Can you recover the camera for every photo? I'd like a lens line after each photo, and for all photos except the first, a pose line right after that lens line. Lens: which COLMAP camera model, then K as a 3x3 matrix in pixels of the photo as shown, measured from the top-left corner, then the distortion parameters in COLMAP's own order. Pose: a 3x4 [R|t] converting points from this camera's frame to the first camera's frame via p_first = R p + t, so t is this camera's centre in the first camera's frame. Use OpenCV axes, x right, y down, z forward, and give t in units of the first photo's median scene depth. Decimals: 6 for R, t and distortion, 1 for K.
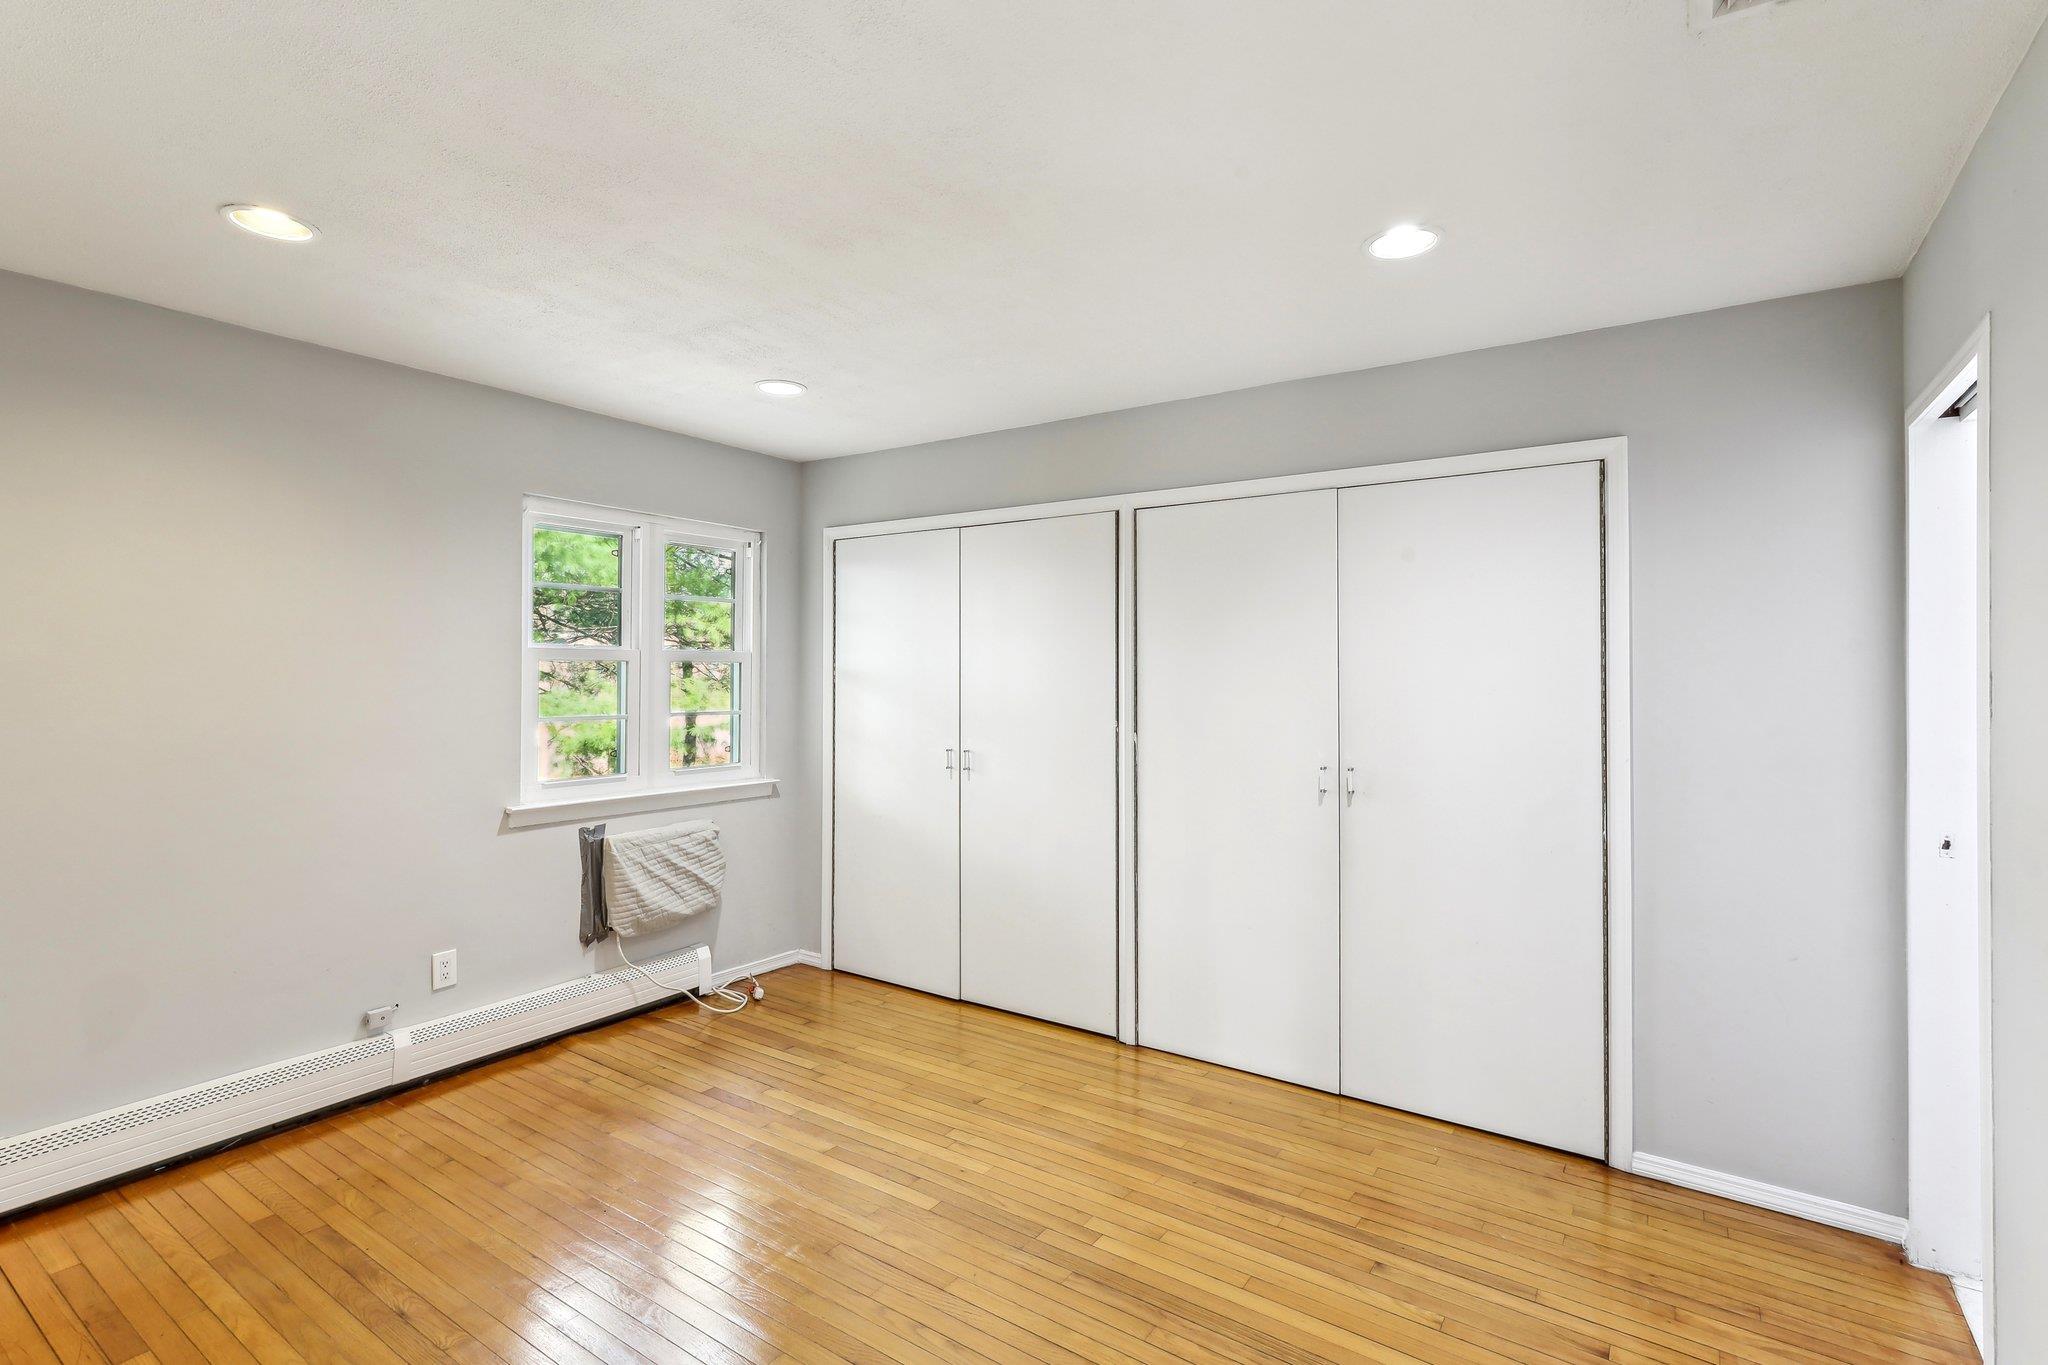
lens RADIAL K [[961.5, 0, 1019.7], [0, 961.5, 671.3], [0, 0, 1]] dist [-0.002332, -0.000389]
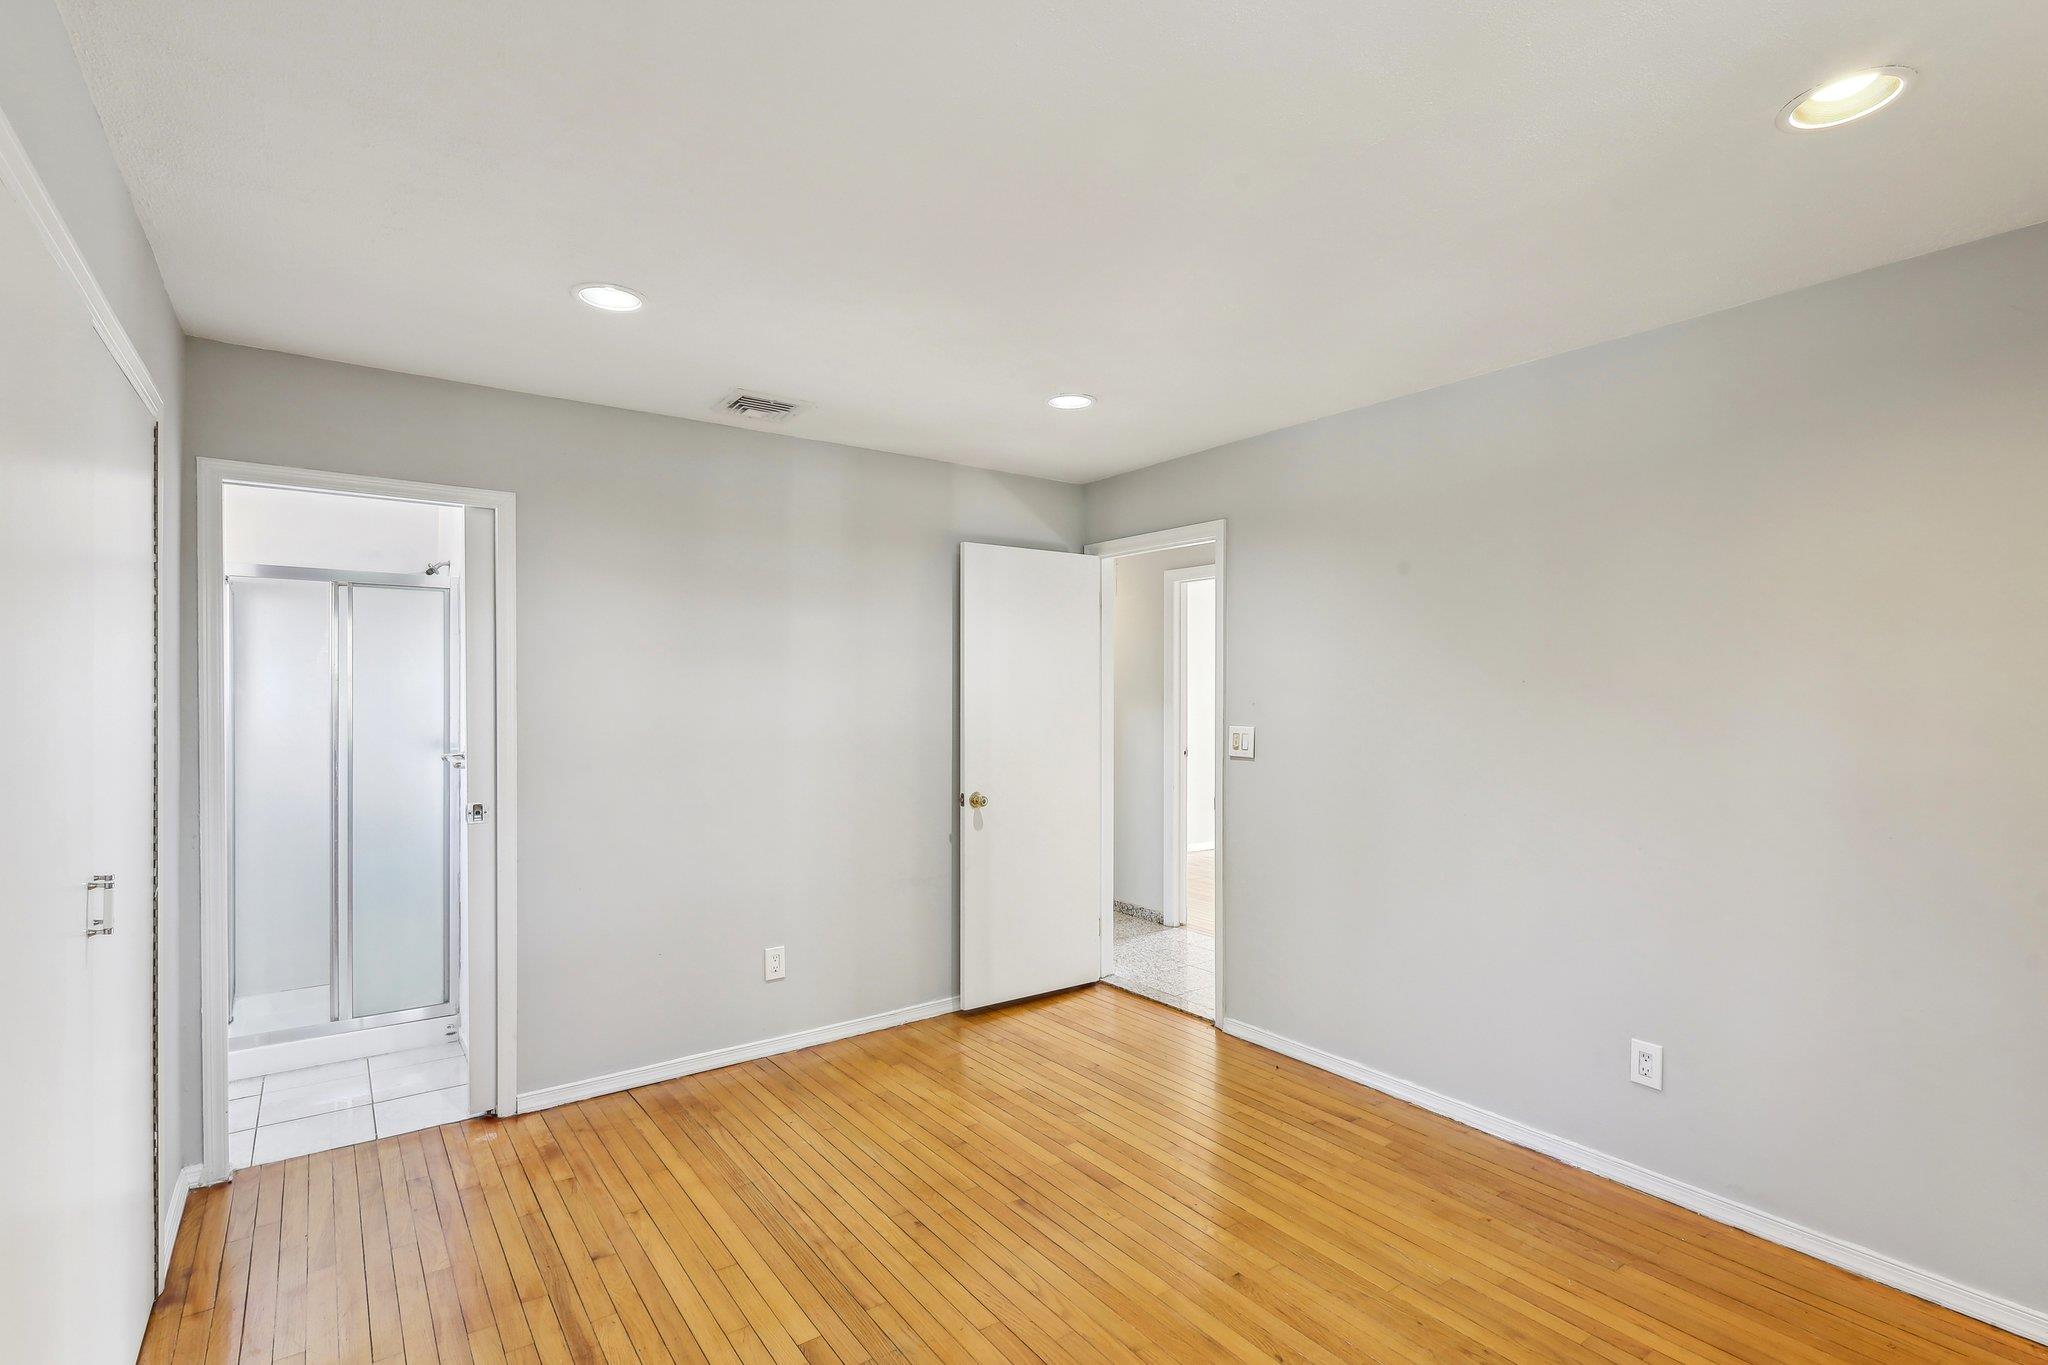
lens RADIAL K [[959.7, 0, 995.8], [0, 959.7, 698.5], [0, 0, 1]] dist [0.002570, 0.000199]
pose [[-0.937661, -0.010184, 0.347402, -0.258084], [-0.005405, 0.999877, 0.014723, -0.004271], [-0.347509, 0.011927, -0.937601, 1.204159]]
